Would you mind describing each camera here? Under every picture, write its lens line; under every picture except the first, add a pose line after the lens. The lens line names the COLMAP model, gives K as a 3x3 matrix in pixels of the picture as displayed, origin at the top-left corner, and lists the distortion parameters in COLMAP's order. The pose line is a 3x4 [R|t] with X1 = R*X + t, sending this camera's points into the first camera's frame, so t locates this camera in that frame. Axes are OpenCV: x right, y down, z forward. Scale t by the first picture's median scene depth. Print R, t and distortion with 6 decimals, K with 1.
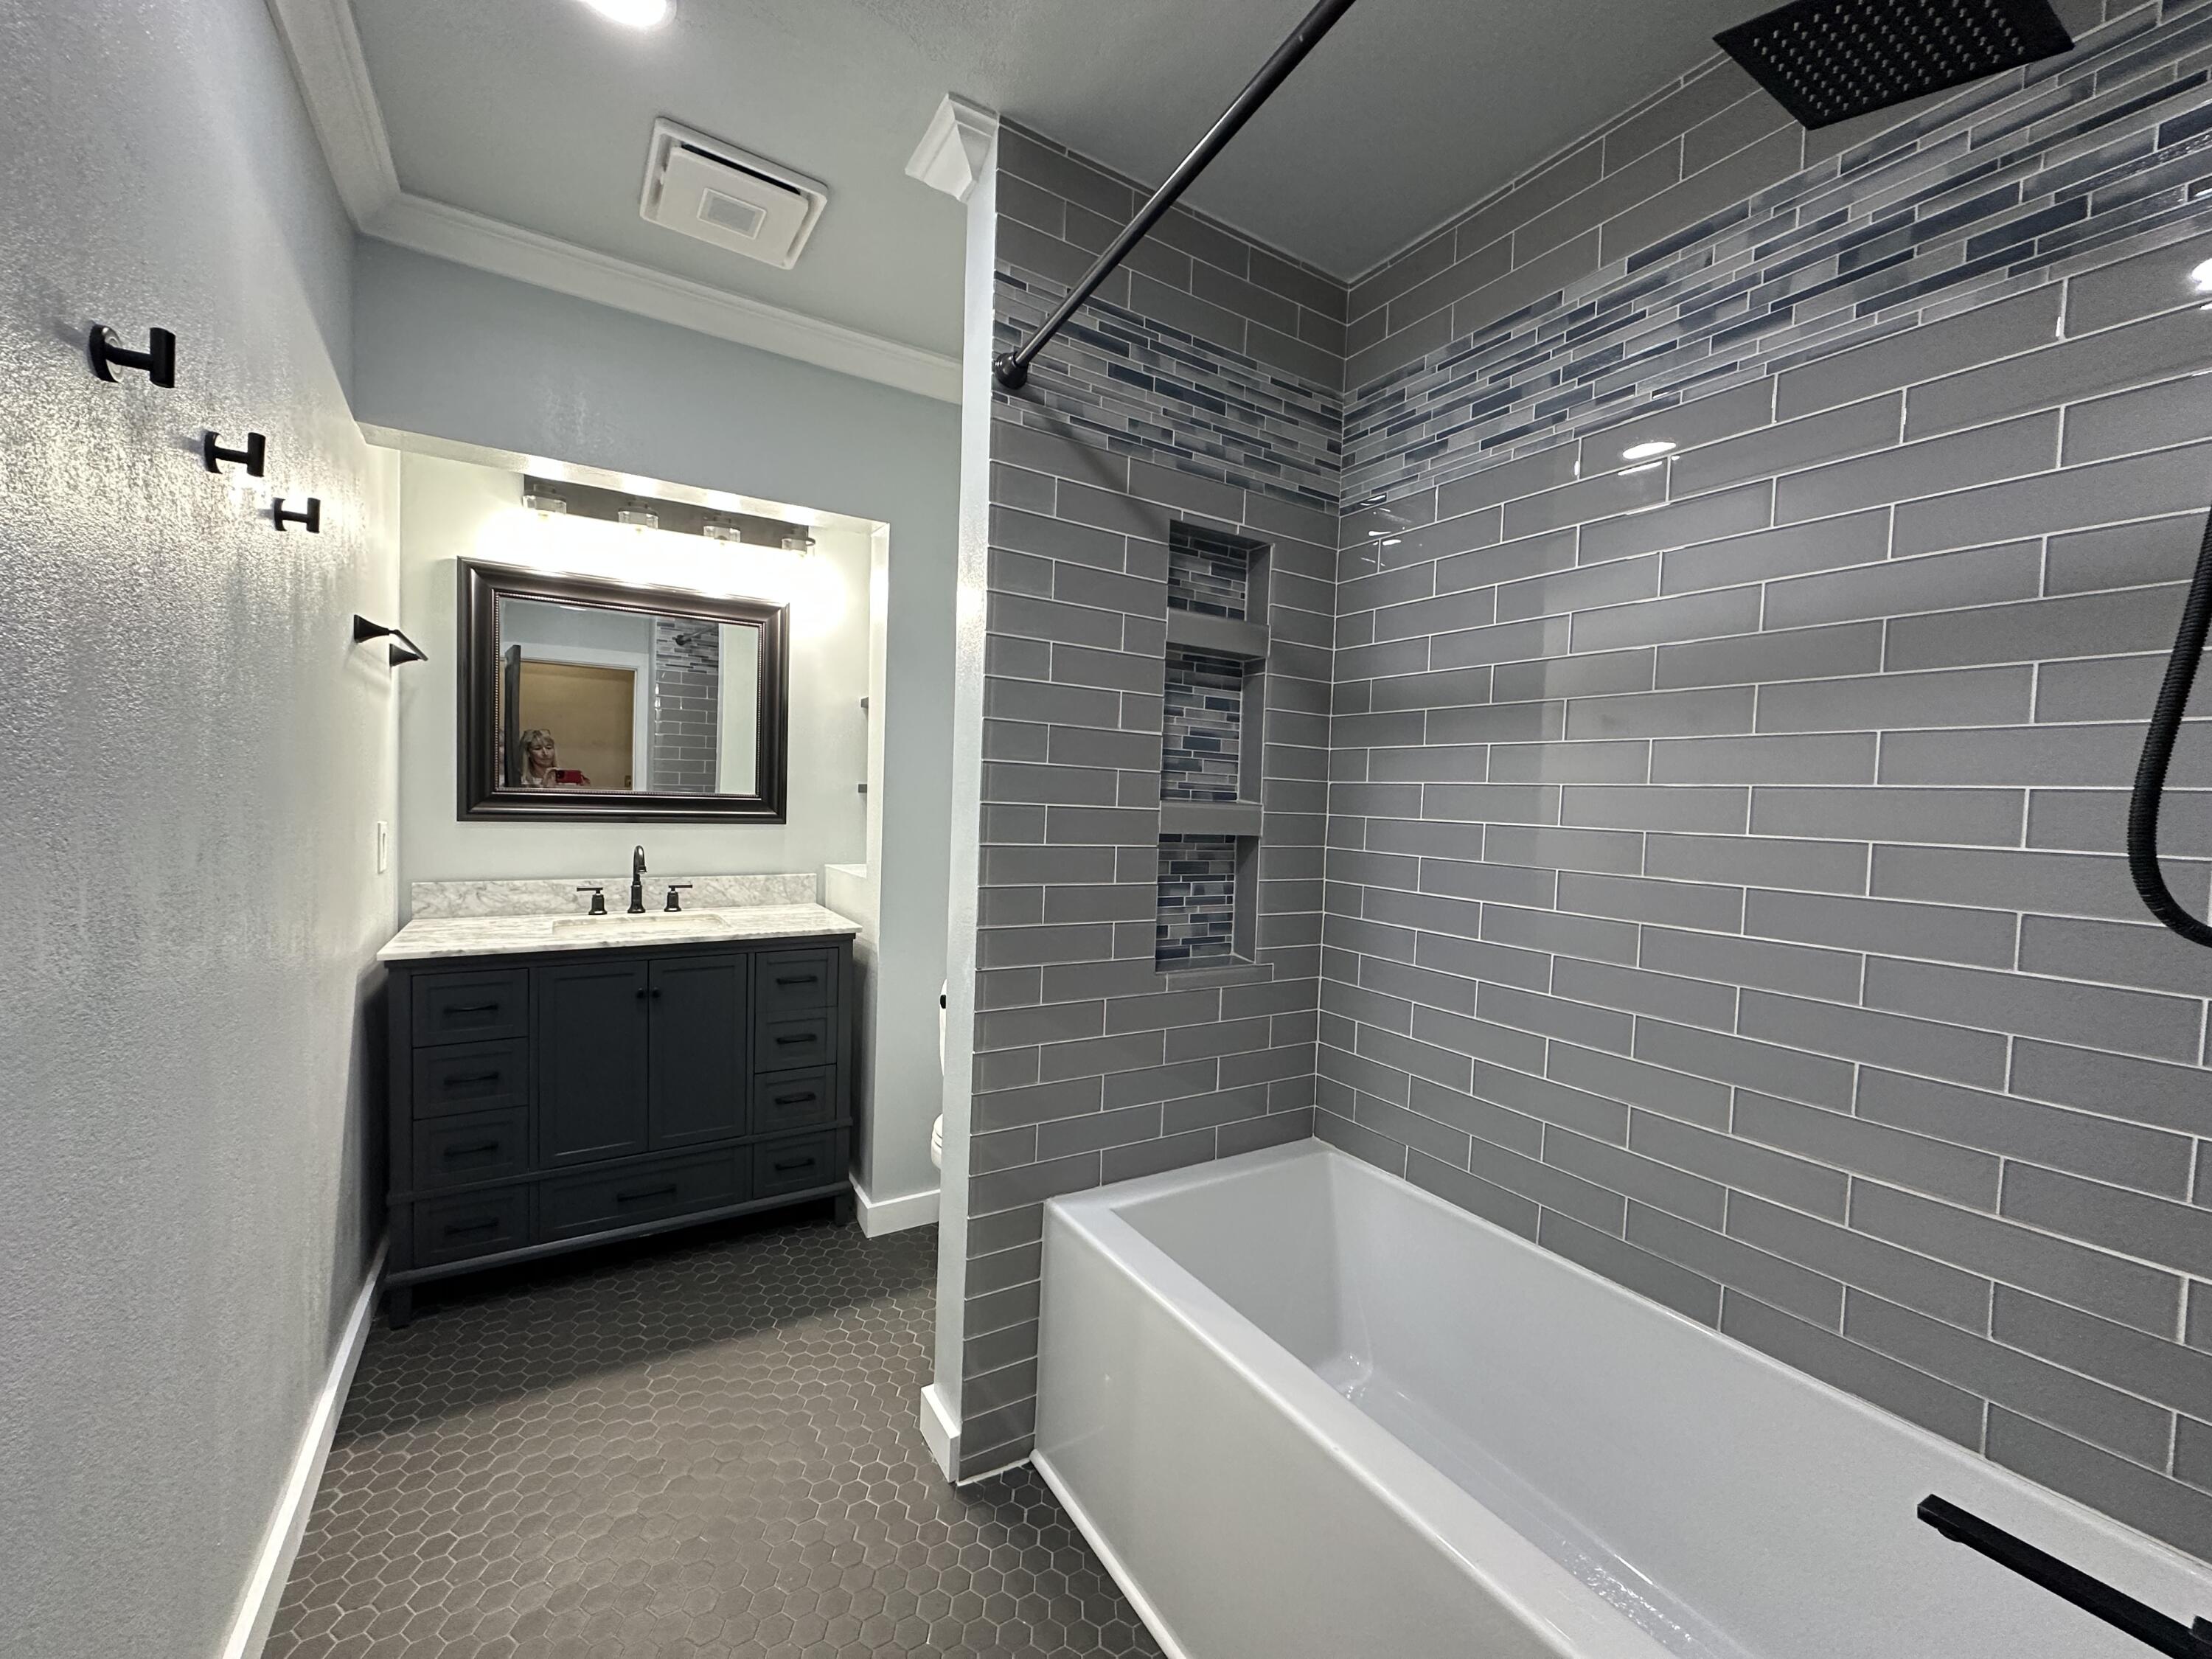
lens RADIAL K [[887.9, 0, 1105.7], [0, 887.9, 831.7], [0, 0, 1]] dist [0.000962, 0.000142]
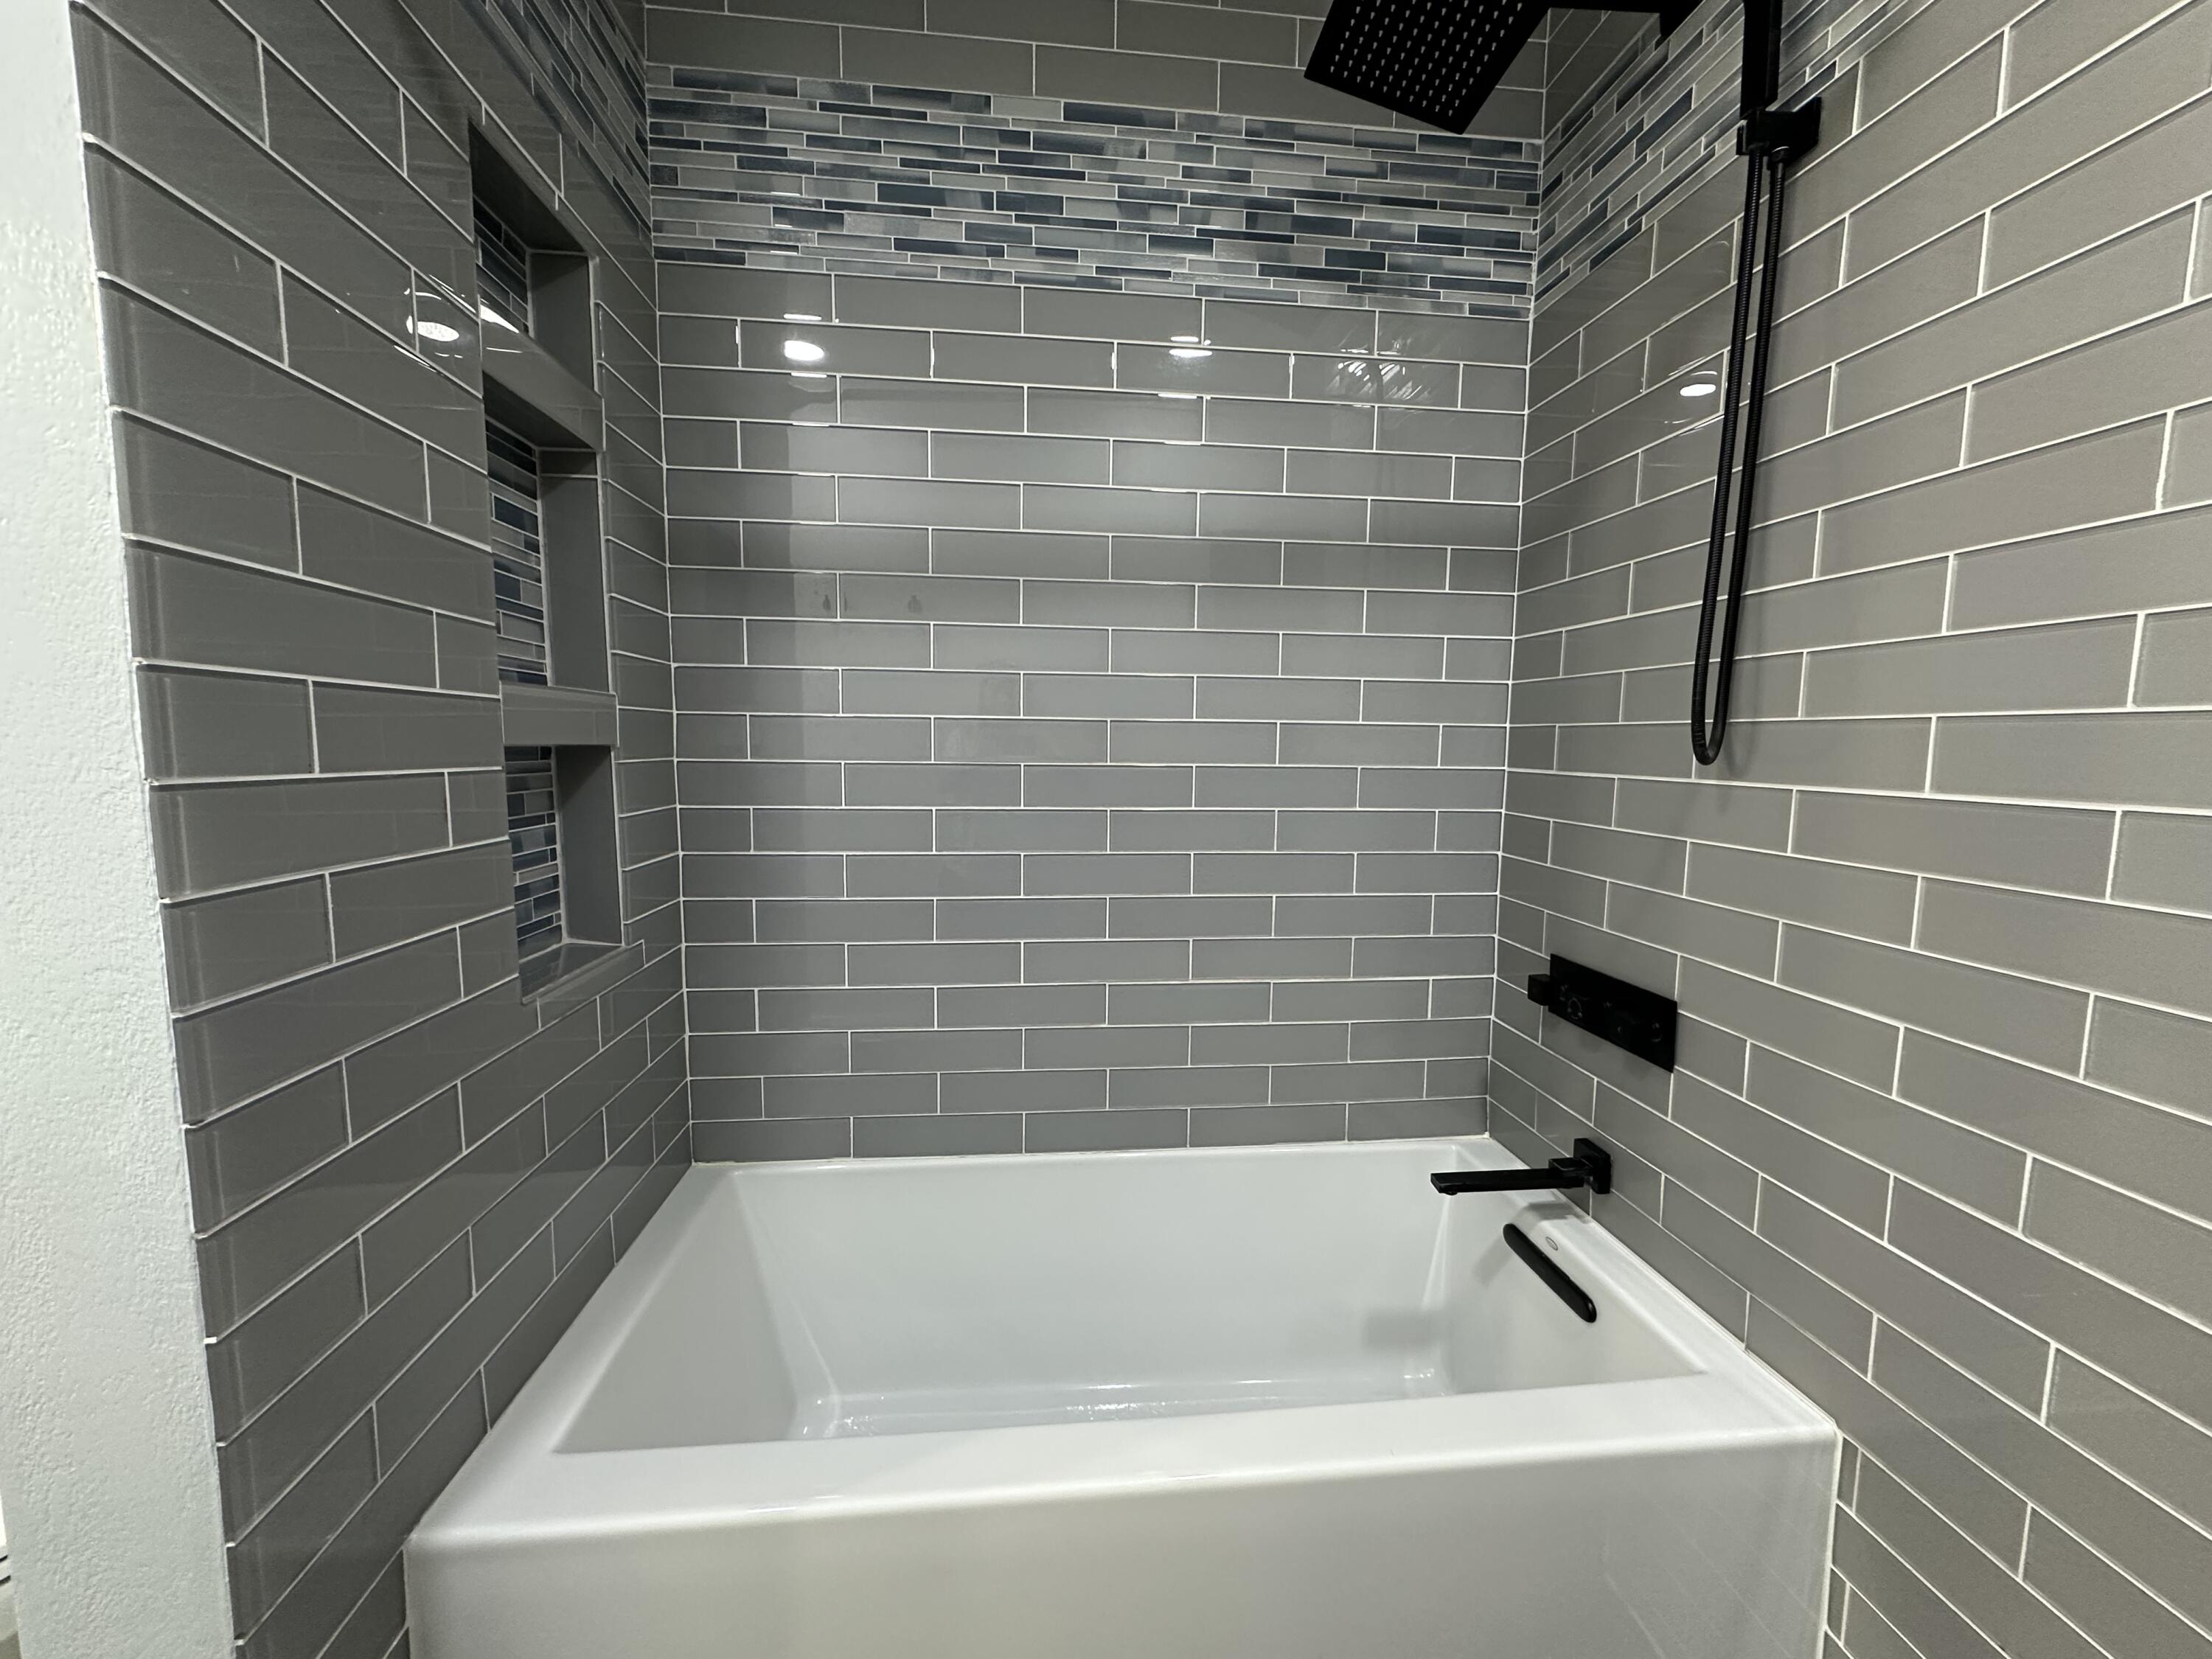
lens RADIAL K [[887.9, 0, 1104.2], [0, 887.9, 828.8], [0, 0, 1]] dist [0.000962, 0.000142]
pose [[0.433506, -0.121516, 0.892920, -0.238474], [0.038861, 0.992466, 0.116196, 0.004015], [-0.900312, -0.015672, 0.434963, 0.405483]]
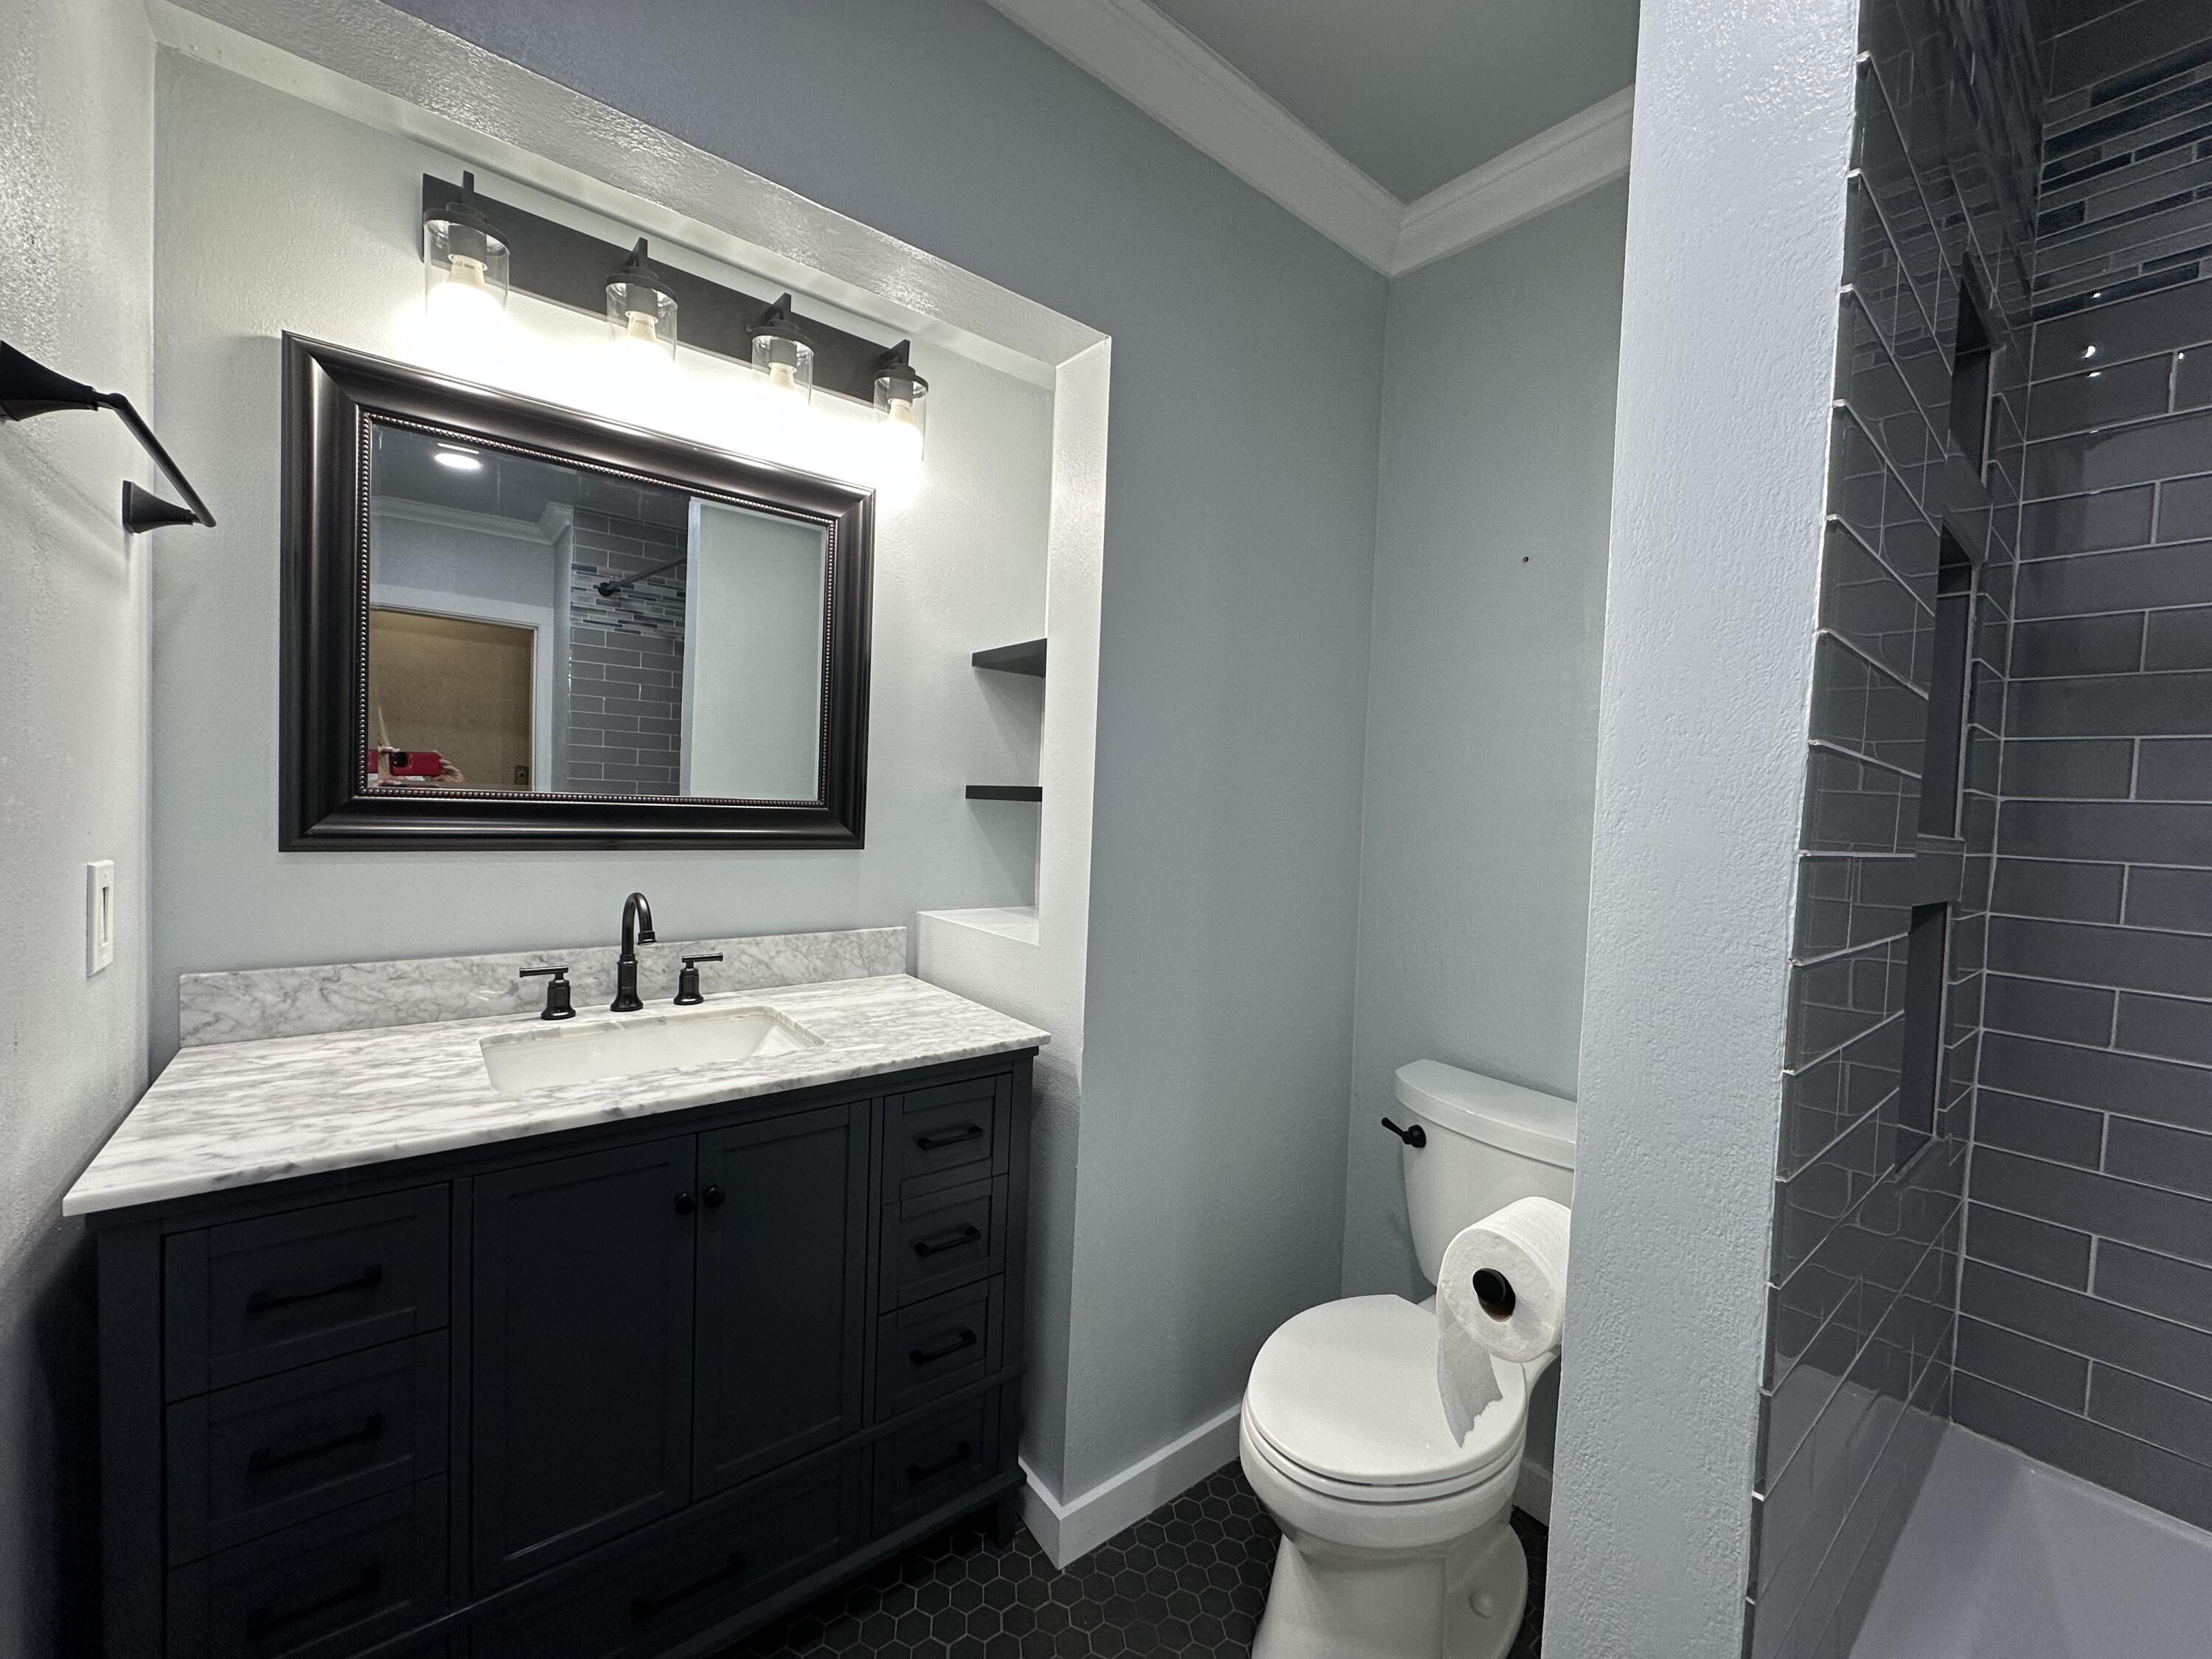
lens RADIAL K [[887.9, 0, 1107.6], [0, 887.9, 831.4], [0, 0, 1]] dist [0.000962, 0.000142]
pose [[0.992461, 0.005141, 0.122449, -0.384204], [-0.005264, 0.999986, 0.000673, -0.032497], [-0.122444, -0.001313, 0.992475, 0.520920]]
